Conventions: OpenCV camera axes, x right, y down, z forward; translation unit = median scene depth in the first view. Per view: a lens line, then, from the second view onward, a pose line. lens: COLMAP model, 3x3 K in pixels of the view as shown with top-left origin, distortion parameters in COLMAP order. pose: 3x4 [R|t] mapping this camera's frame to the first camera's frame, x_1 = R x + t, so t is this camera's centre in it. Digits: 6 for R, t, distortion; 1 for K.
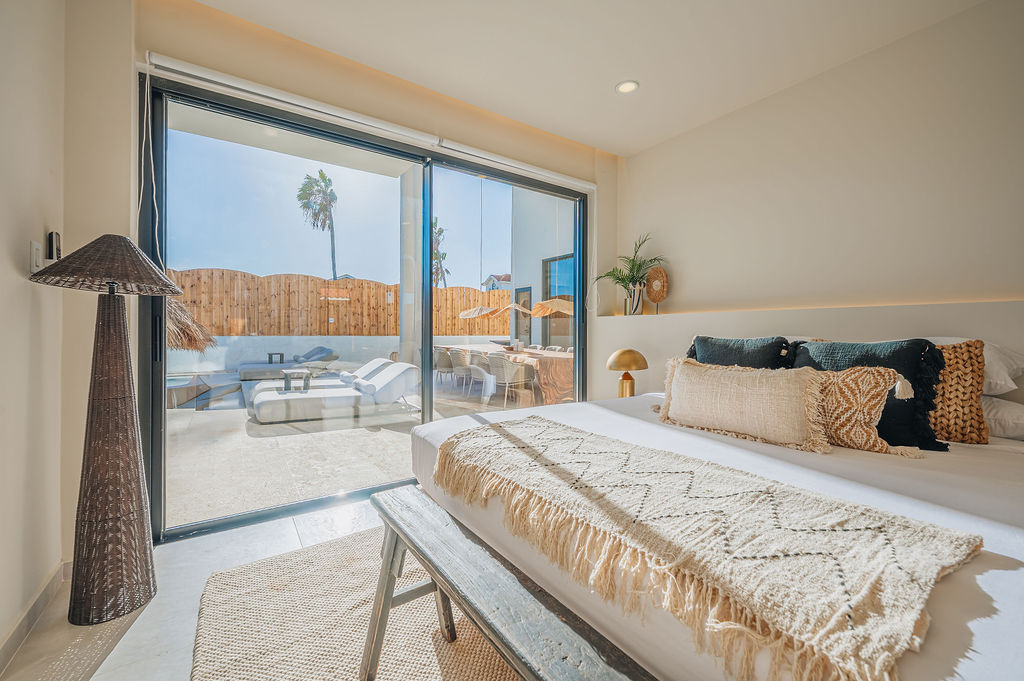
lens RADIAL K [[408.5, 0, 507.8], [0, 408.5, 336.1], [0, 0, 1]] dist [-0.000365, 0.000045]
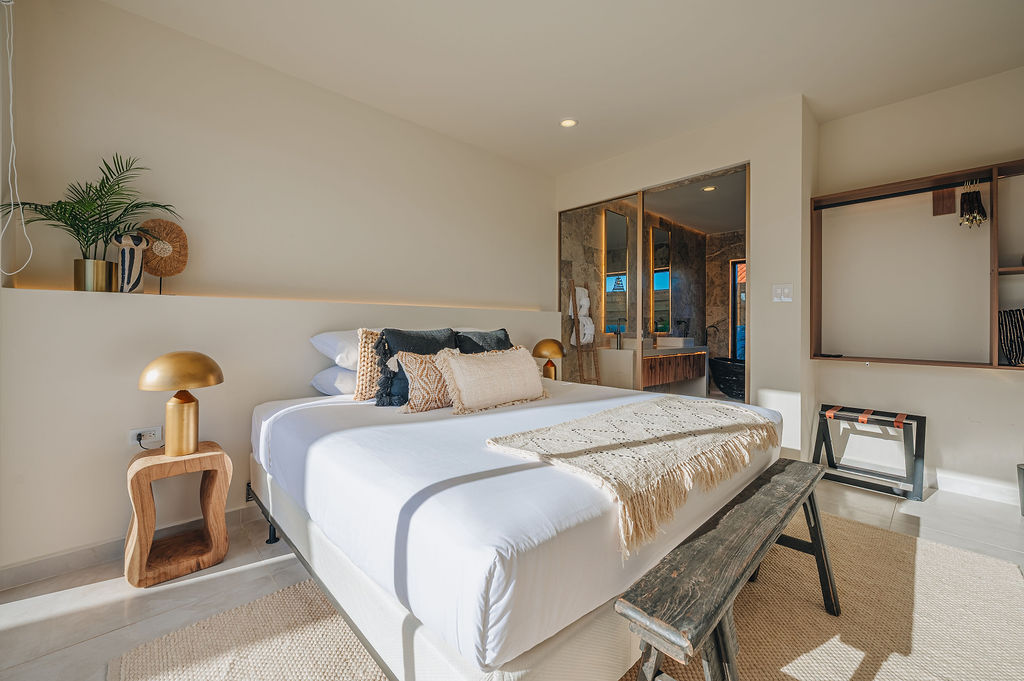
lens RADIAL K [[408.5, 0, 517.6], [0, 408.5, 324.6], [0, 0, 1]] dist [-0.000365, 0.000045]
pose [[-0.167051, -0.002566, 0.985945, -0.329719], [-0.003132, 0.999993, 0.002072, -0.009219], [-0.985943, -0.002742, -0.167058, 0.517049]]
